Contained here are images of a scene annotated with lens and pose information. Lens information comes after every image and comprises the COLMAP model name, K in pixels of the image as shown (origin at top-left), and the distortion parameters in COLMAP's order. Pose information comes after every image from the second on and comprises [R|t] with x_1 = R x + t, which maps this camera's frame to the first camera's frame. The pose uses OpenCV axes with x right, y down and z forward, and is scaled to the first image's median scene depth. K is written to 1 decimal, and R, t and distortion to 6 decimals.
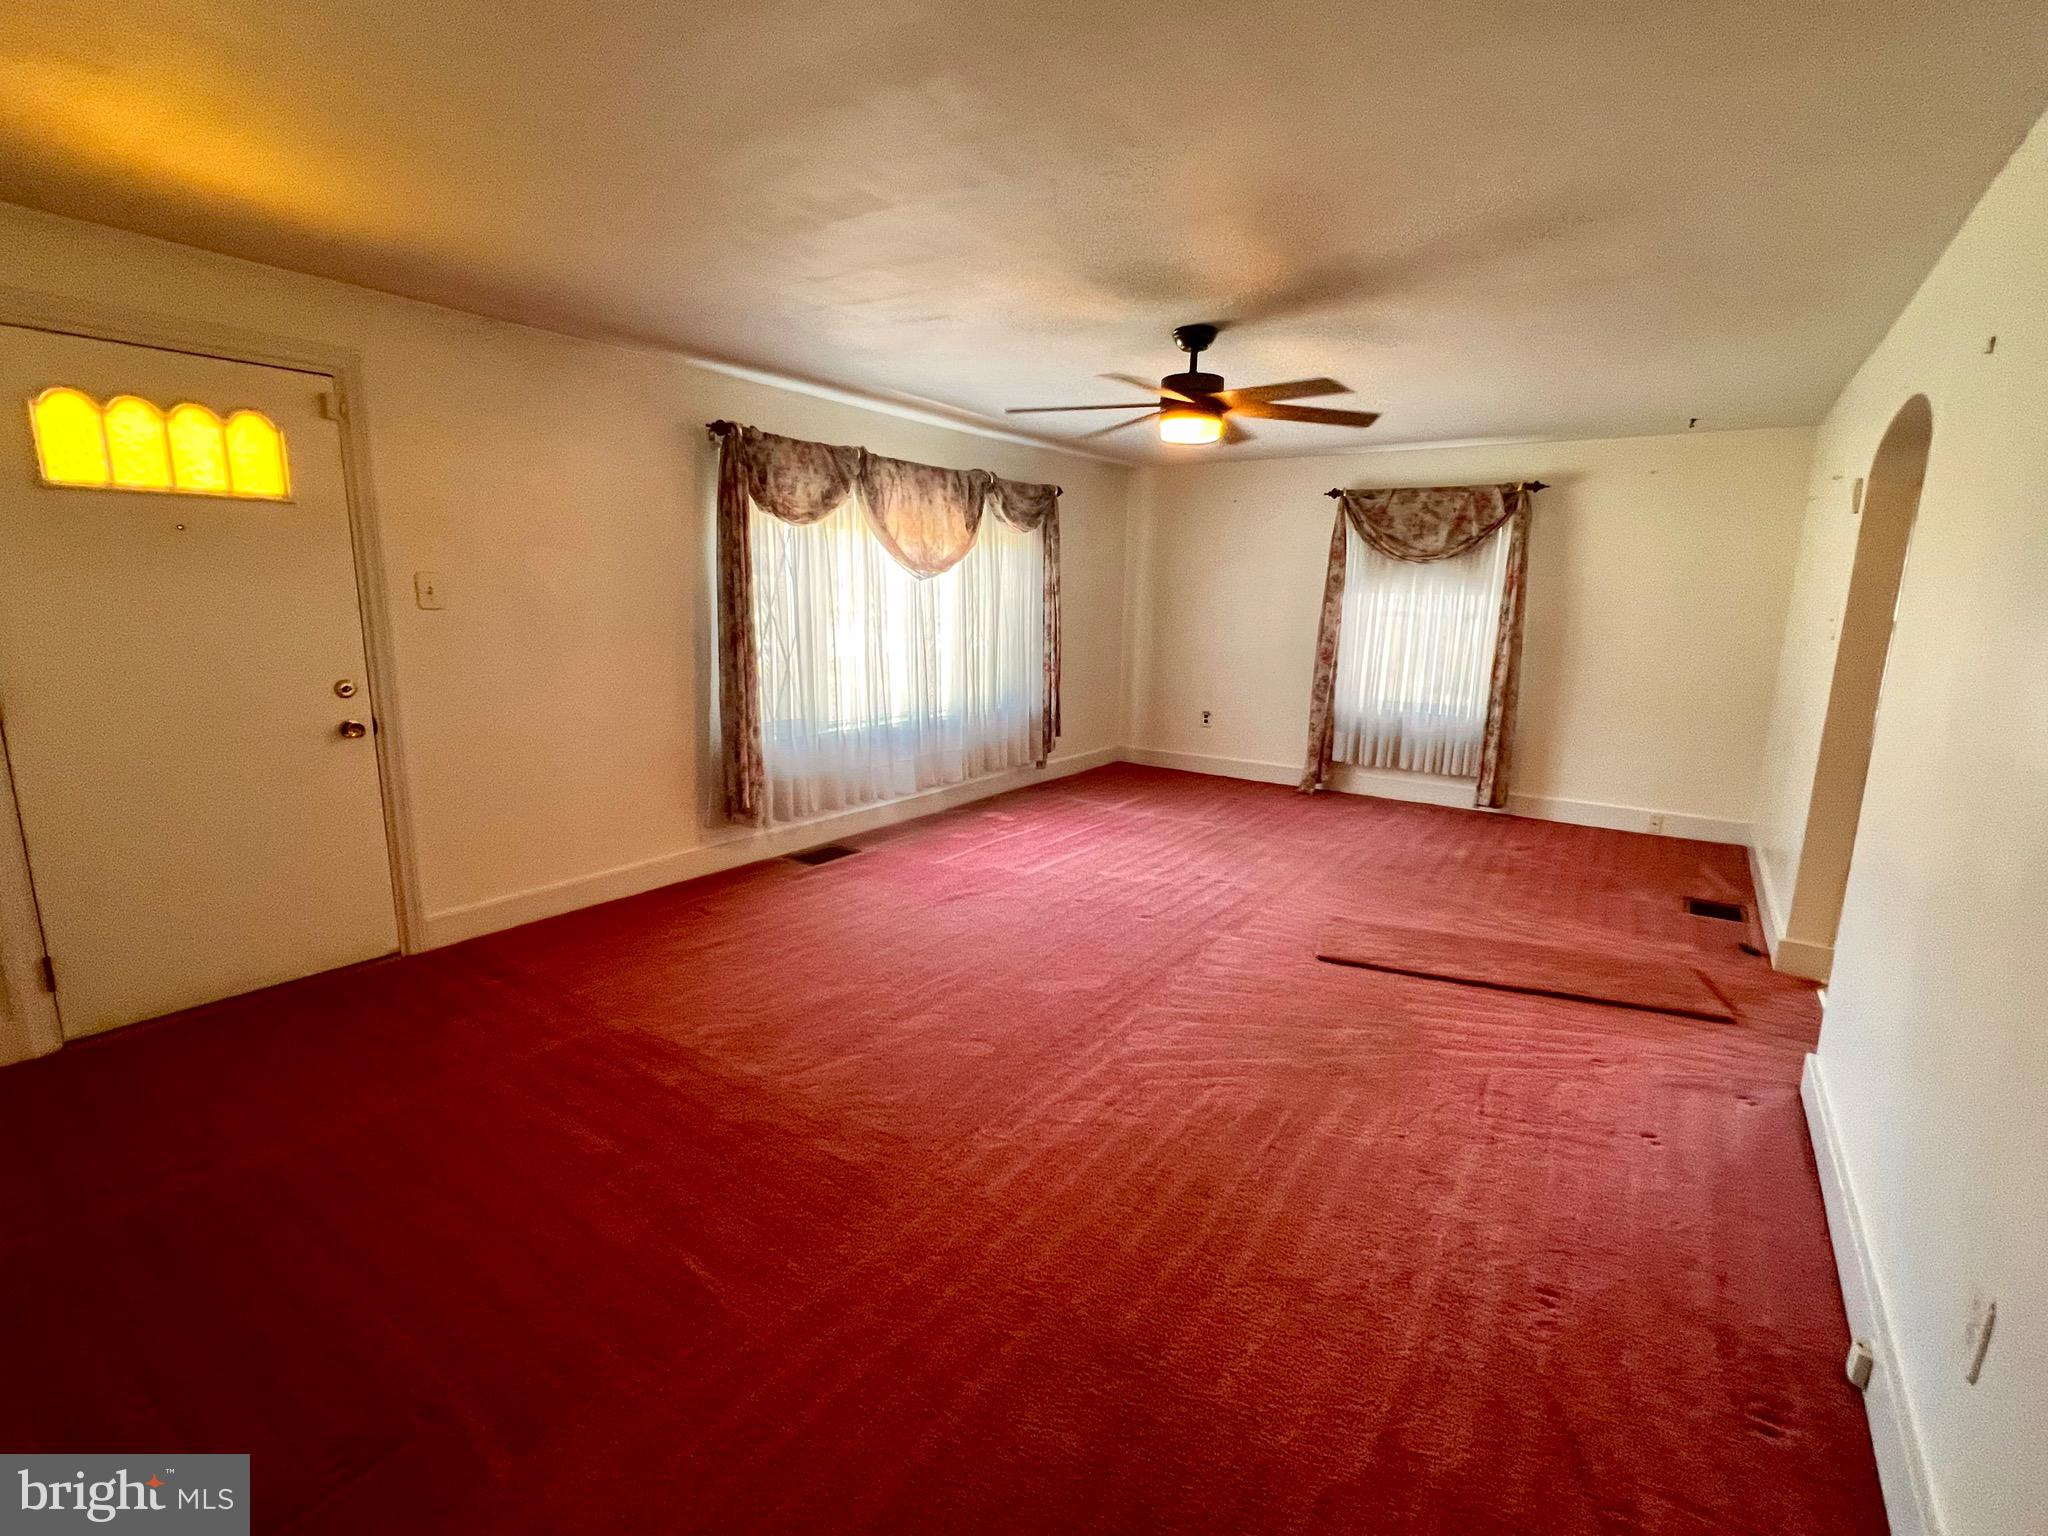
lens RADIAL K [[928.2, 0, 1024.0], [0, 928.2, 768.0], [0, 0, 1]] dist [0.000527, 0.000088]
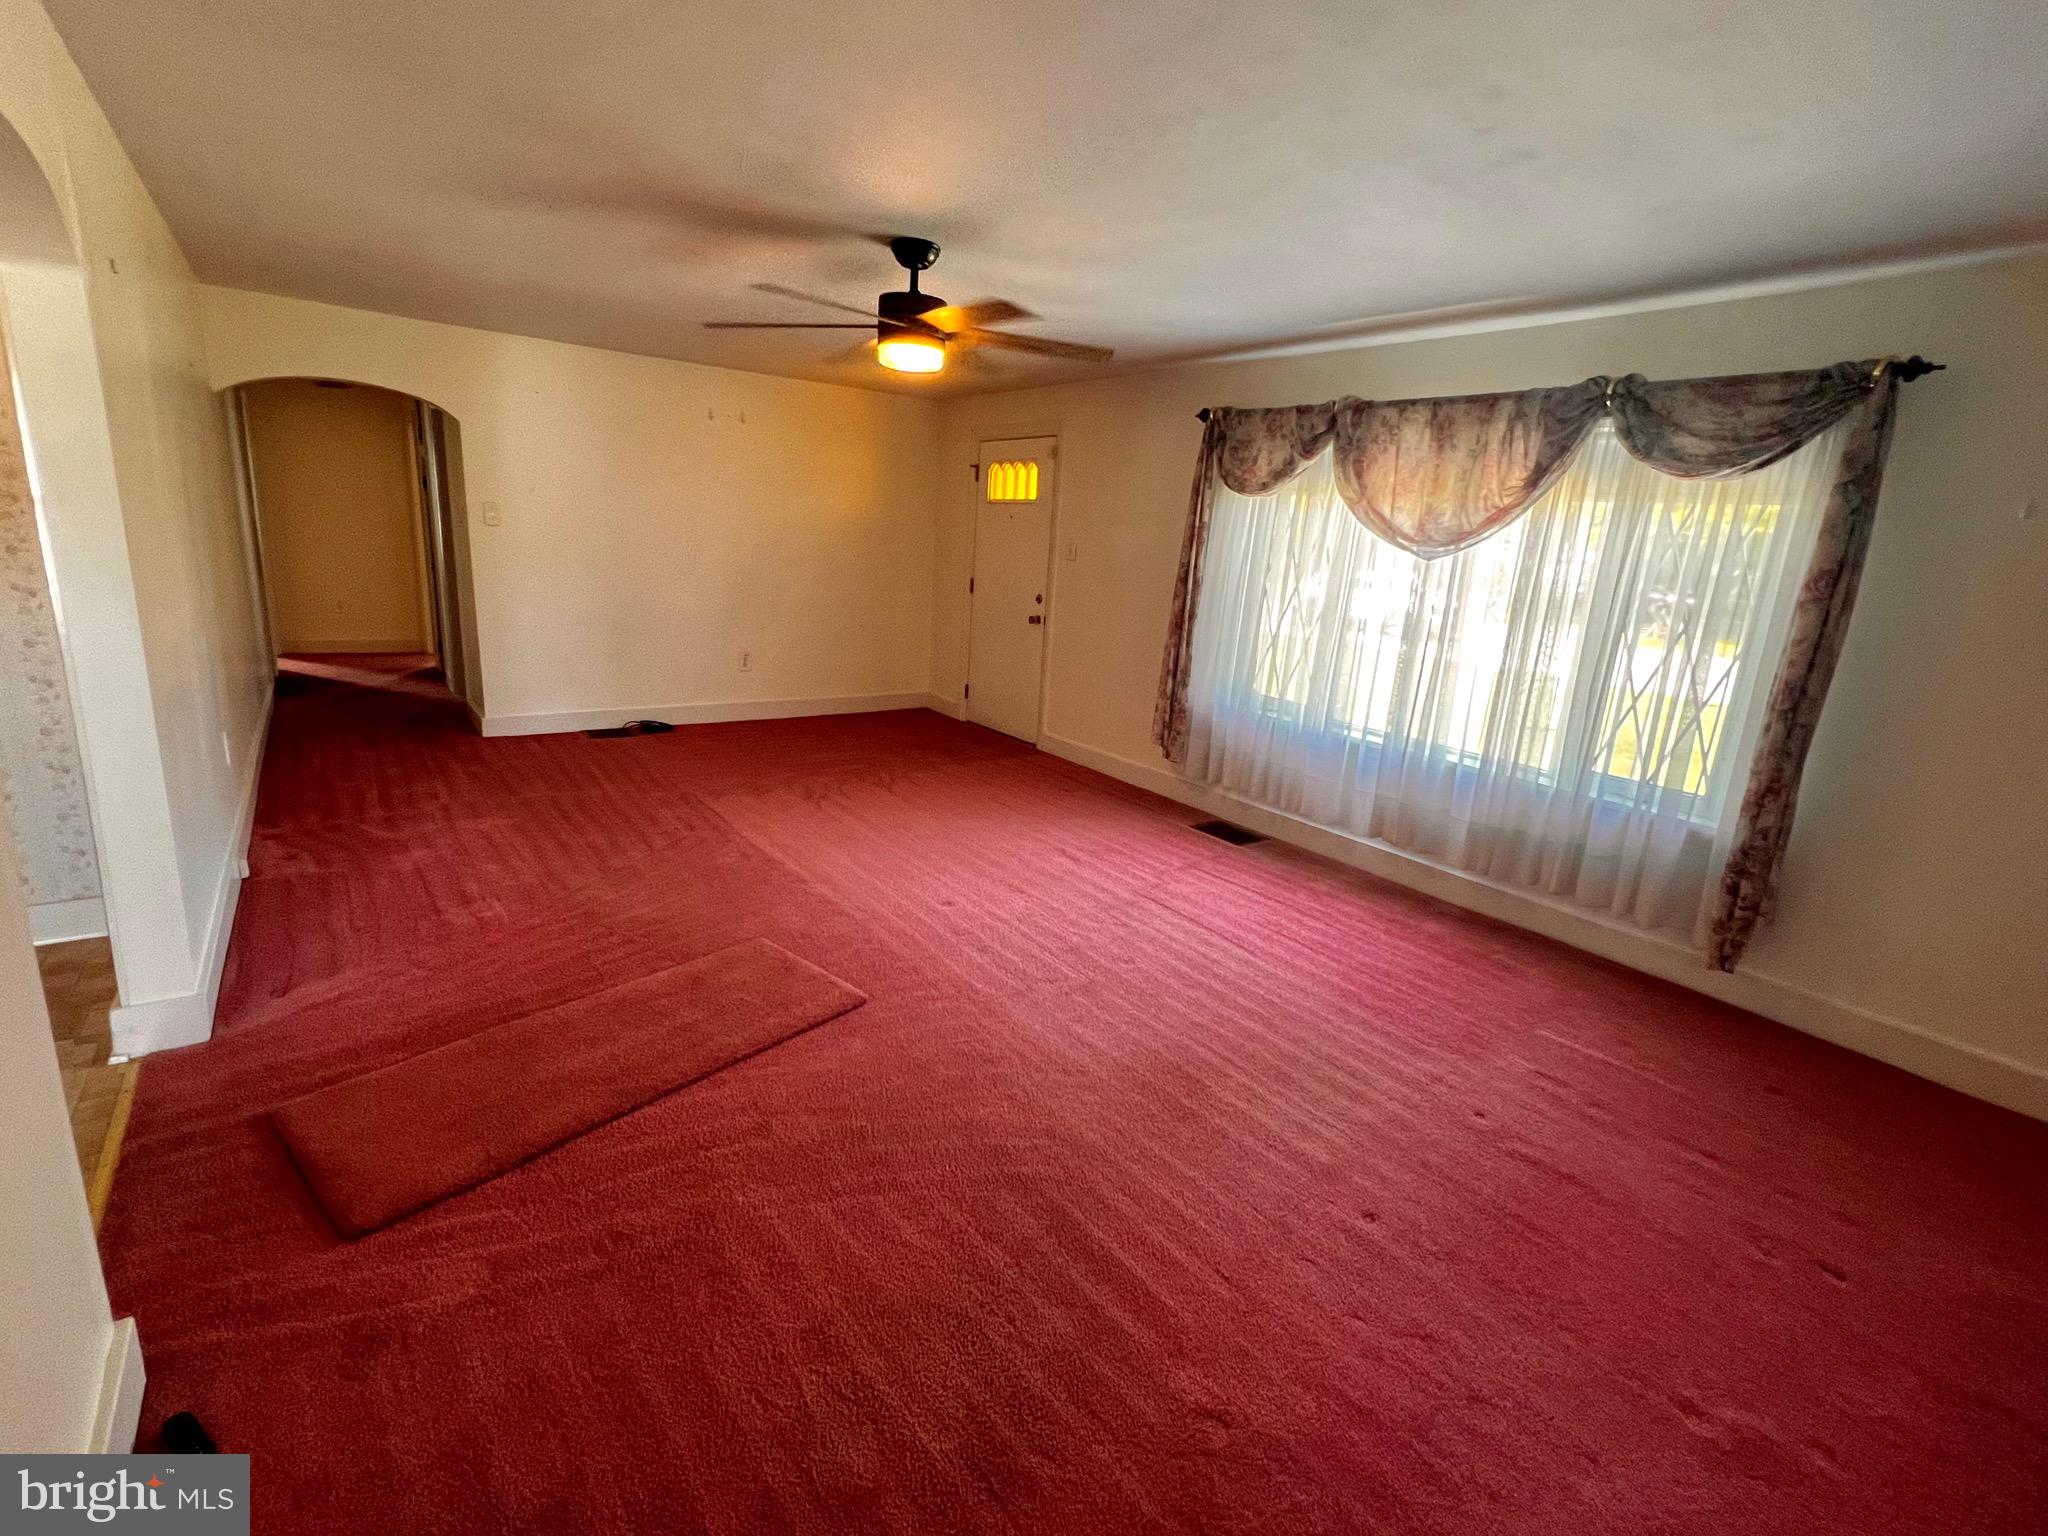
lens RADIAL K [[928.2, 0, 1024.0], [0, 928.2, 768.0], [0, 0, 1]] dist [0.000527, 0.000088]
pose [[-0.307290, 0.191436, -0.932161, 0.752708], [-0.254037, 0.927505, 0.274224, -0.184164], [0.917081, 0.321070, -0.236382, 1.011933]]
